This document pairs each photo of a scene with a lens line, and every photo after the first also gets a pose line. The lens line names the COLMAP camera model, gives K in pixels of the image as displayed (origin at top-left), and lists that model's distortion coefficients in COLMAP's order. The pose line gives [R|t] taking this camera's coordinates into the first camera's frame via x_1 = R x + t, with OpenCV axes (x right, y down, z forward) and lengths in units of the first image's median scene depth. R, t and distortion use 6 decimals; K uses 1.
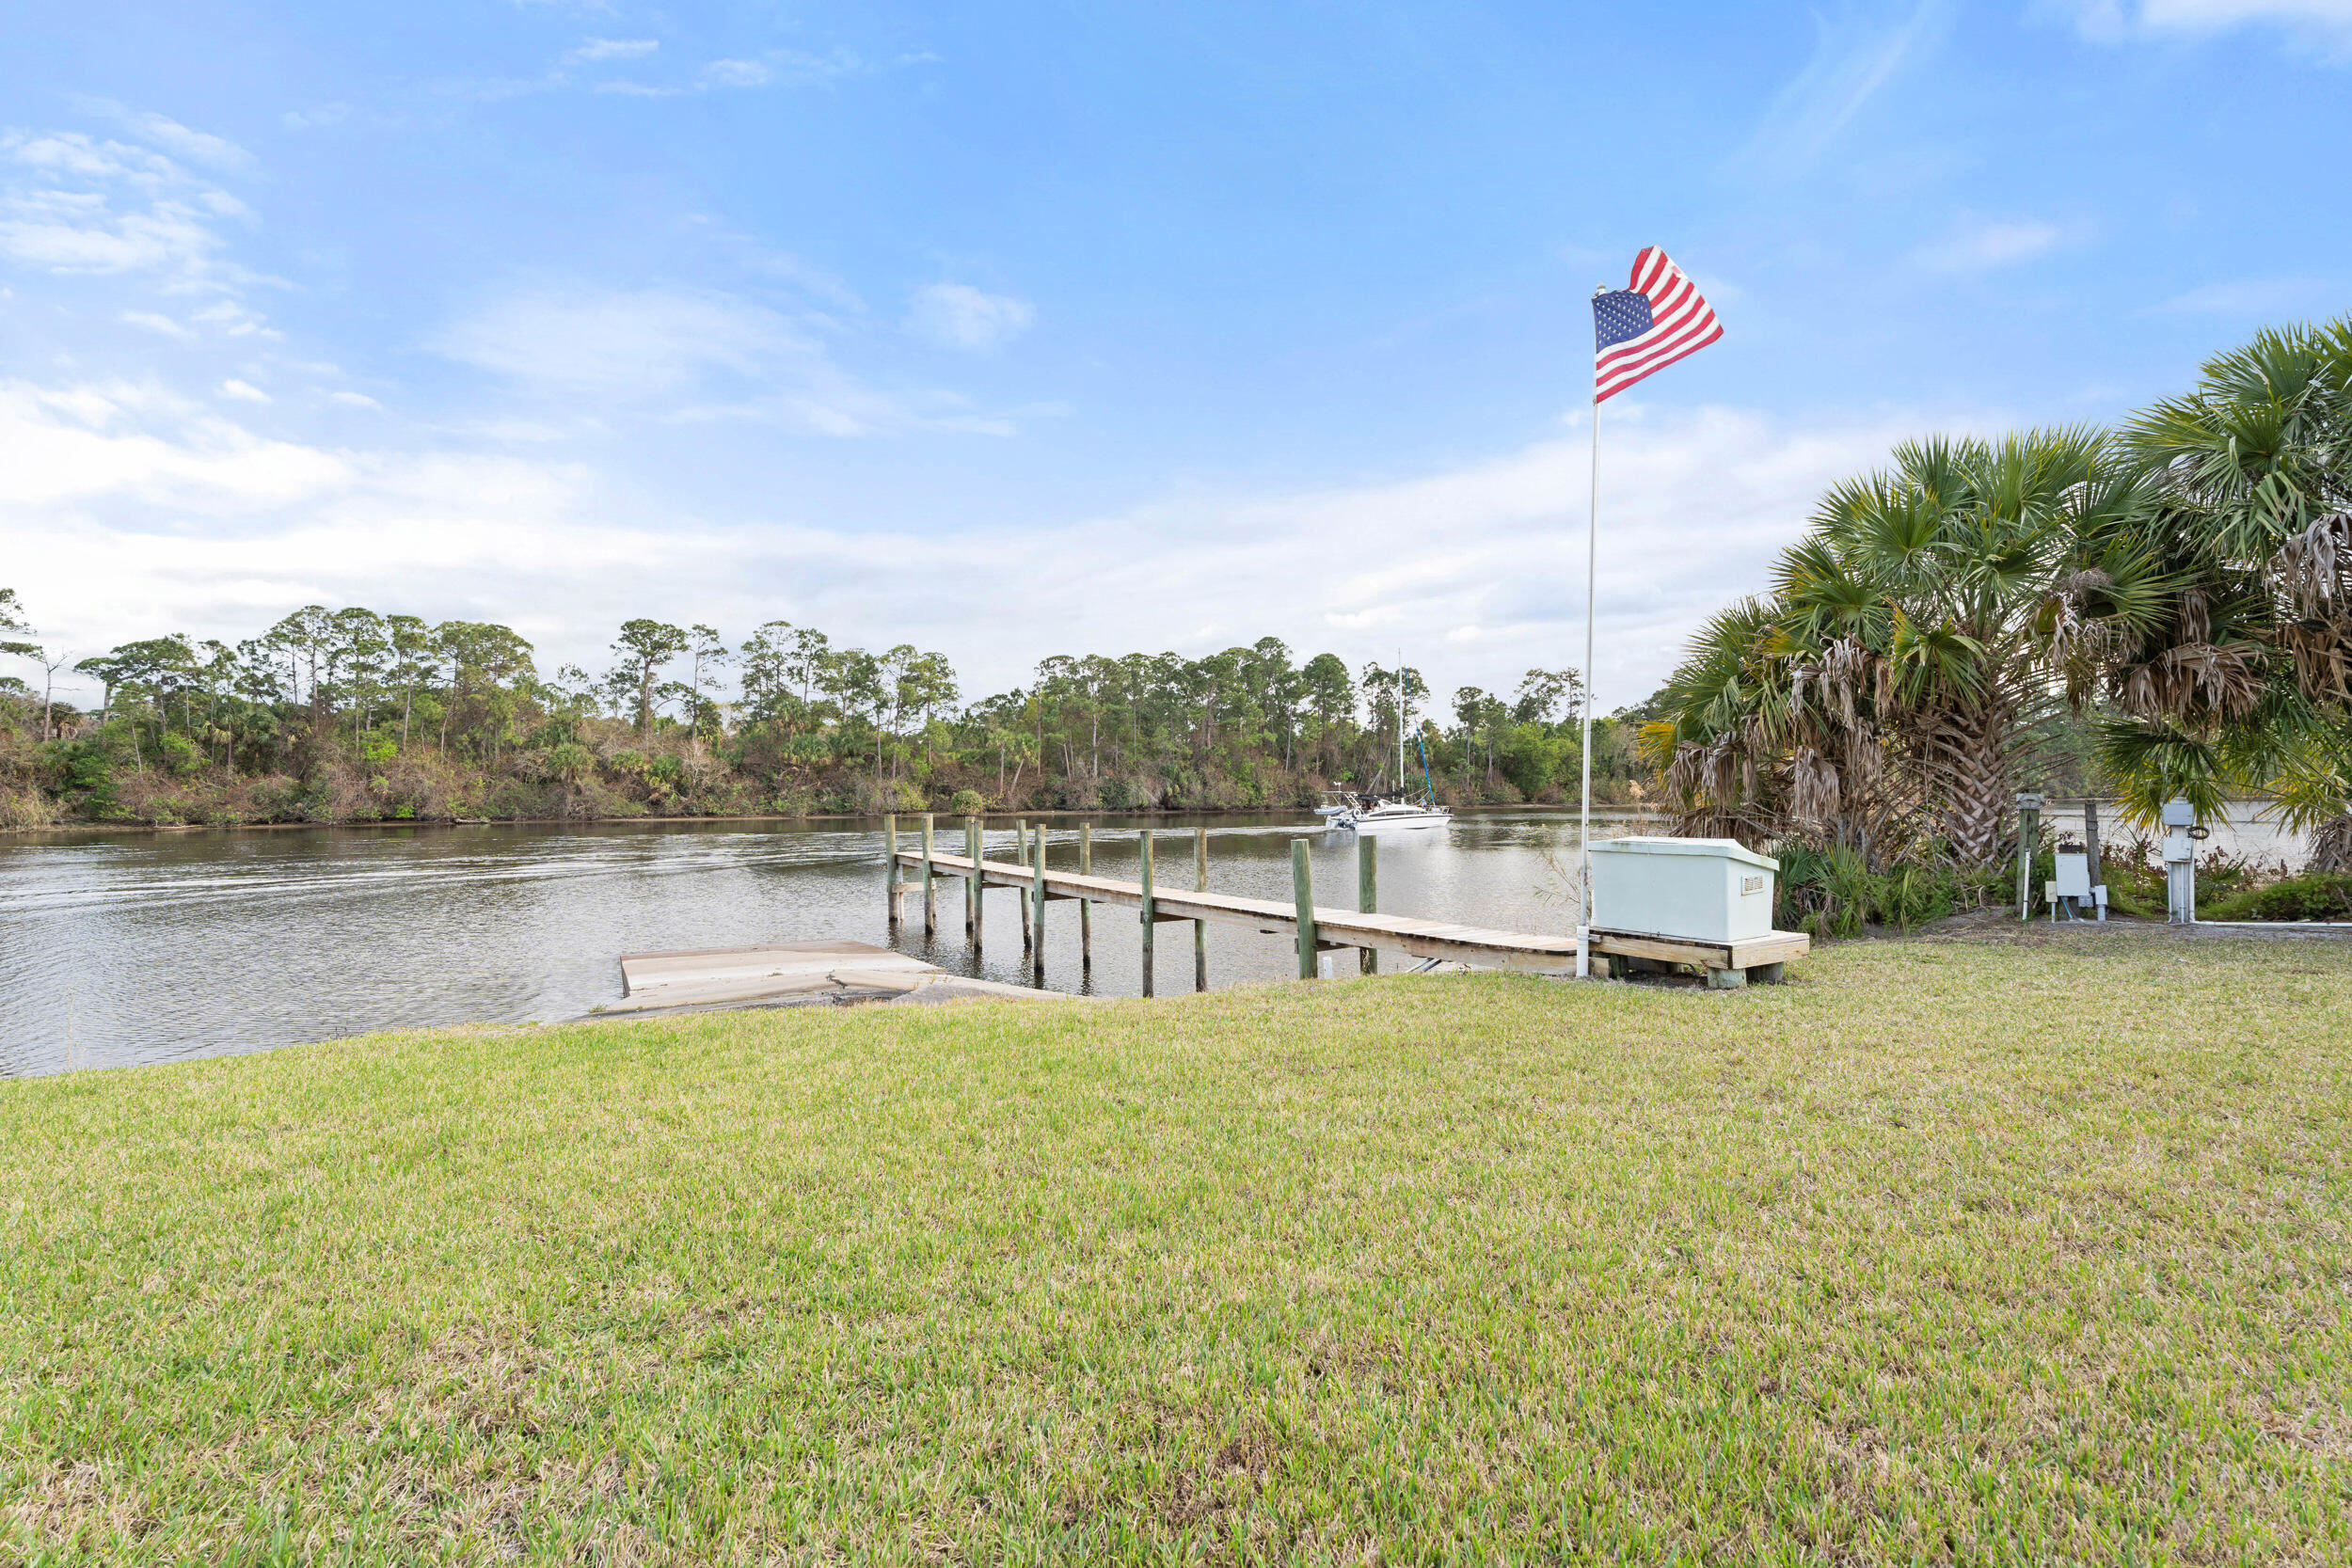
lens RADIAL K [[1041.1, 0, 1170.3], [0, 1041.1, 789.6], [0, 0, 1]] dist [0.004405, -0.000552]
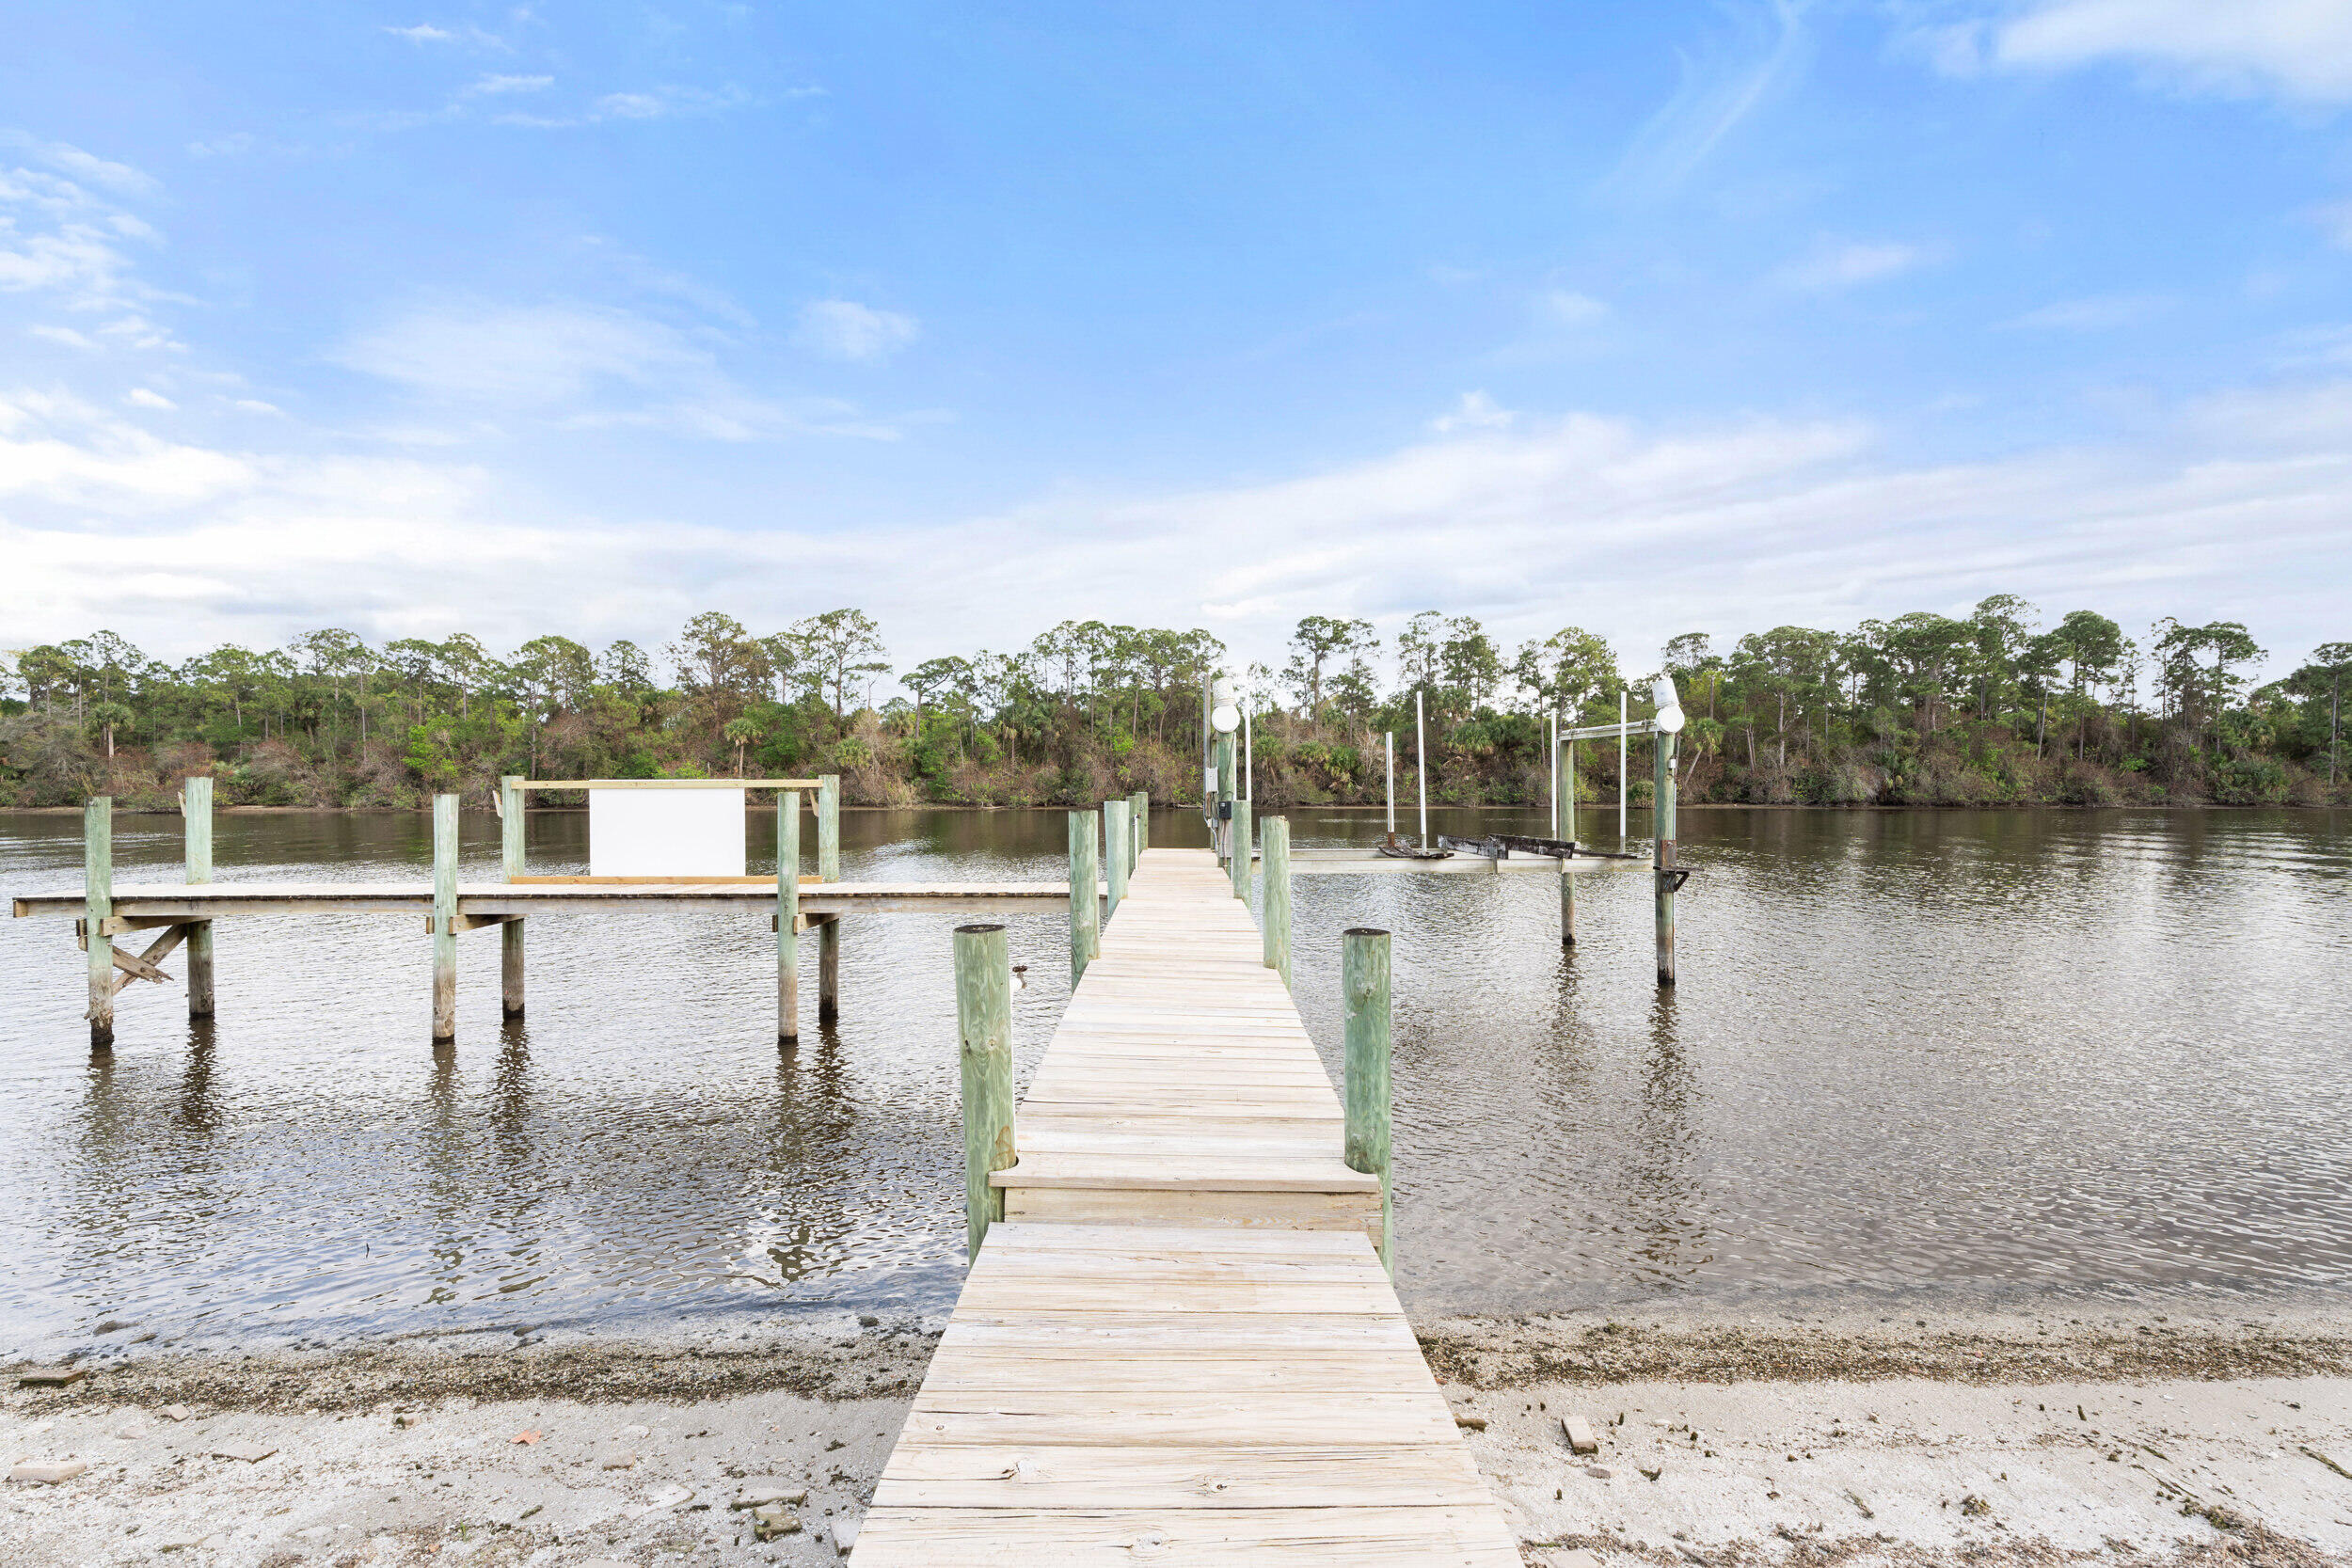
lens RADIAL K [[1041.1, 0, 1170.3], [0, 1041.1, 789.6], [0, 0, 1]] dist [0.004405, -0.000552]
pose [[0.910983, 0.006635, -0.412391, -0.195052], [-0.004336, 0.999969, 0.006510, 0.004467], [0.412422, -0.004143, 0.910984, -0.017110]]
